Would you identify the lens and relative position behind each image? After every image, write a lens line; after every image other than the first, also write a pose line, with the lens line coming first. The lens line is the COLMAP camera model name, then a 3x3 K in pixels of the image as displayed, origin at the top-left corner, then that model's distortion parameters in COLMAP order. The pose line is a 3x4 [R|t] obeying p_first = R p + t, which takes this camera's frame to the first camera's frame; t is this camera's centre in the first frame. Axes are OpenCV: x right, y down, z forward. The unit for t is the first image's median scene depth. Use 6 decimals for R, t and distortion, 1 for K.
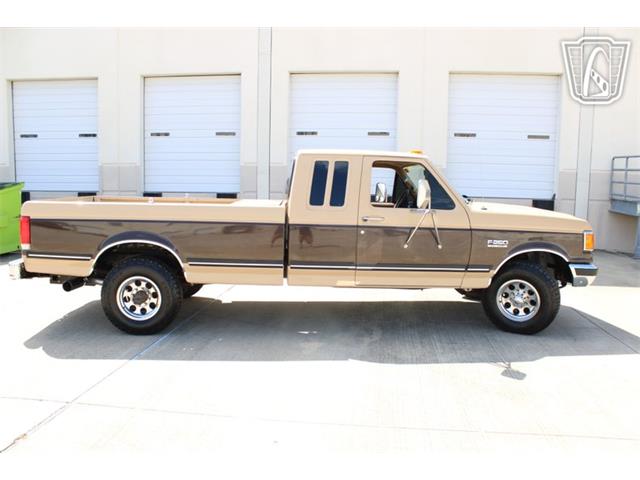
lens RADIAL K [[533.8, 0, 320.1], [0, 533.8, 257.1], [0, 0, 1]] dist [-0.136815, 0.081783]
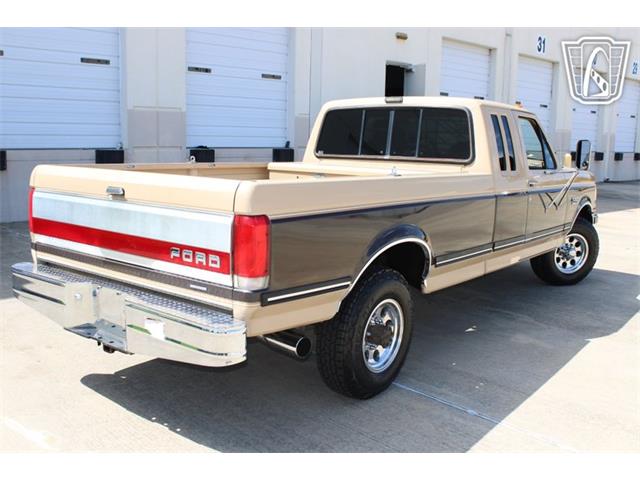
lens RADIAL K [[637.8, 0, 312.9], [0, 637.8, 256.2], [0, 0, 1]] dist [-0.083705, 0.000000]
pose [[0.665680, -0.141125, 0.732771, -0.889700], [0.092205, 0.989985, 0.106899, -0.093887], [-0.740519, -0.003596, 0.672026, 0.550113]]
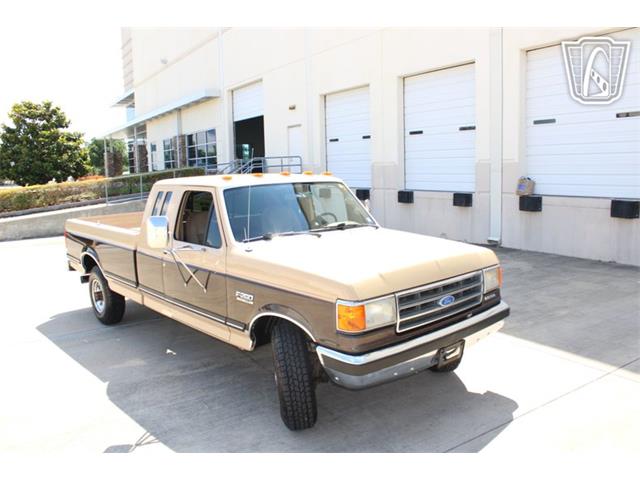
lens RADIAL K [[533.8, 0, 328.6], [0, 533.8, 250.9], [0, 0, 1]] dist [-0.136815, 0.081783]
pose [[0.640418, 0.086182, -0.763175, 0.987102], [-0.067344, 0.996158, 0.055980, -0.142997], [0.765068, 0.015545, 0.643762, 0.582231]]
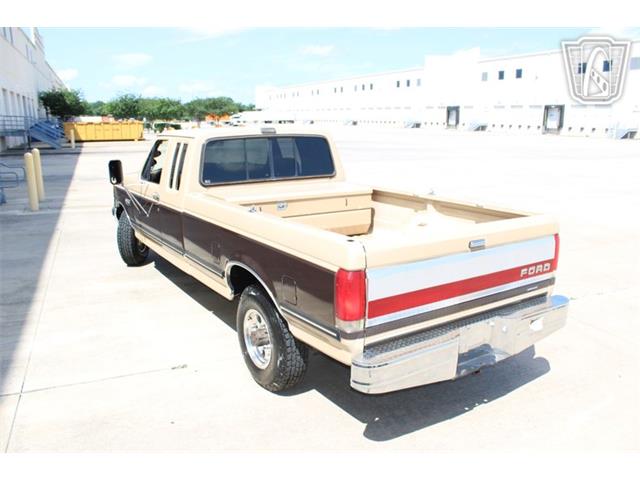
lens RADIAL K [[533.8, 0, 331.0], [0, 533.8, 259.9], [0, 0, 1]] dist [-0.136815, 0.081783]
pose [[-0.499940, -0.243907, 0.831005, -0.987326], [0.106662, 0.934879, 0.338563, -0.314669], [-0.859467, 0.257898, -0.441368, 1.518304]]
